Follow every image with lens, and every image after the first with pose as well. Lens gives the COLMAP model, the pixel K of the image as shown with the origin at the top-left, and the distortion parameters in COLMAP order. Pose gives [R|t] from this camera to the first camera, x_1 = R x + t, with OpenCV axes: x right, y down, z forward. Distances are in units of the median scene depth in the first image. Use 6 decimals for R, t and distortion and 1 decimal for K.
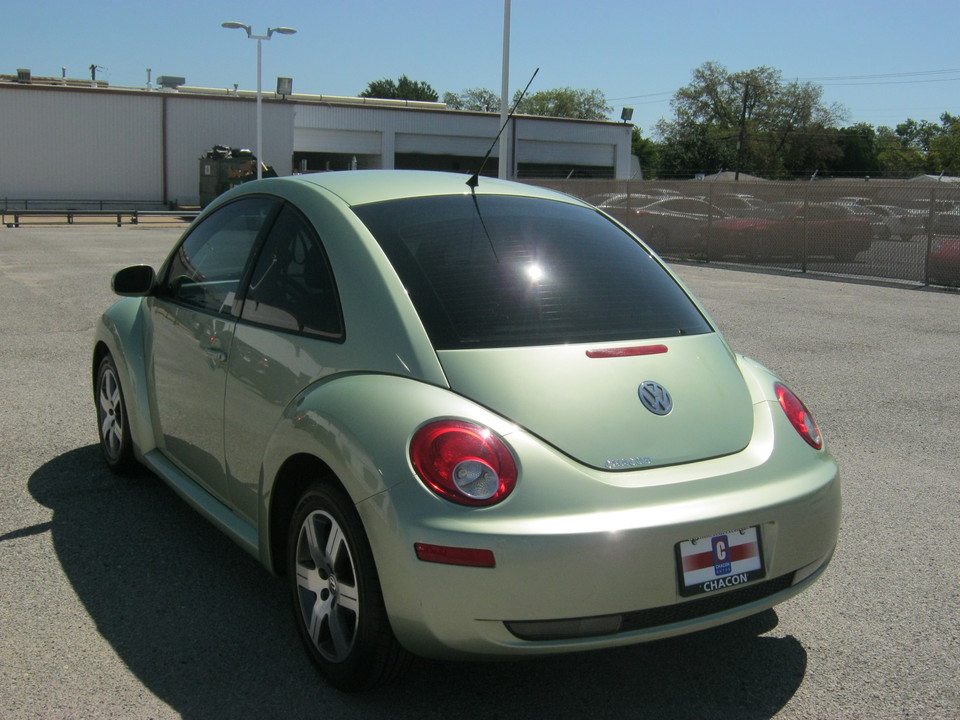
lens RADIAL K [[1046.4, 0, 476.6], [0, 1046.4, 365.7], [0, 0, 1]] dist [-0.049907, 0.000000]
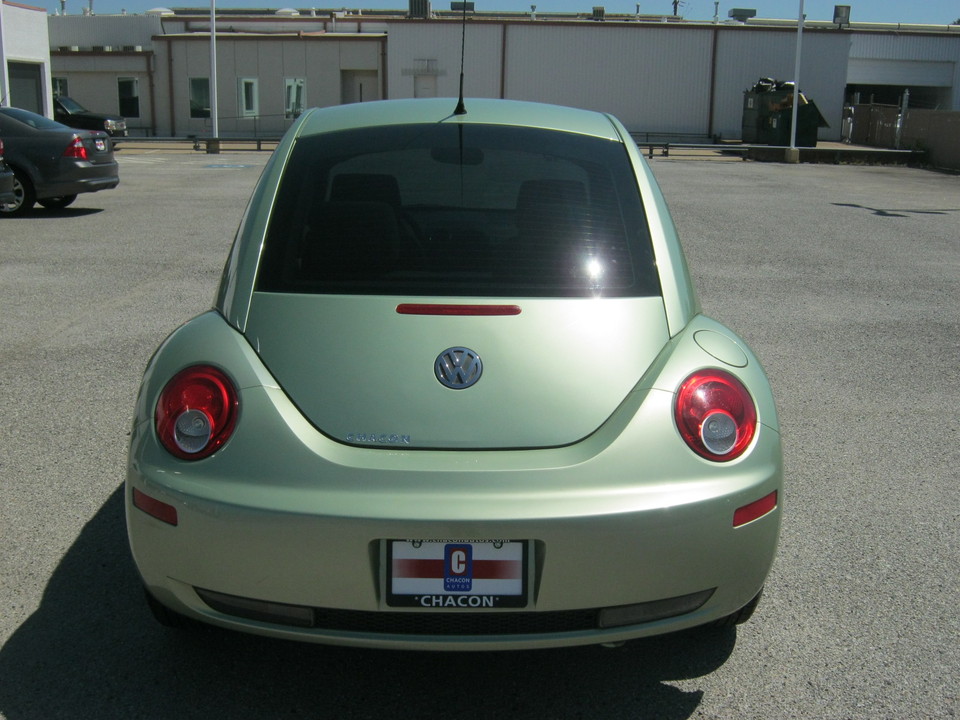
lens RADIAL K [[1046.4, 0, 479.4], [0, 1046.4, 354.1], [0, 0, 1]] dist [-0.049907, 0.000000]
pose [[0.871059, 0.106024, -0.479598, 0.462699], [-0.081590, 0.994092, 0.071577, -0.032168], [0.484354, -0.023218, 0.874564, 0.222486]]
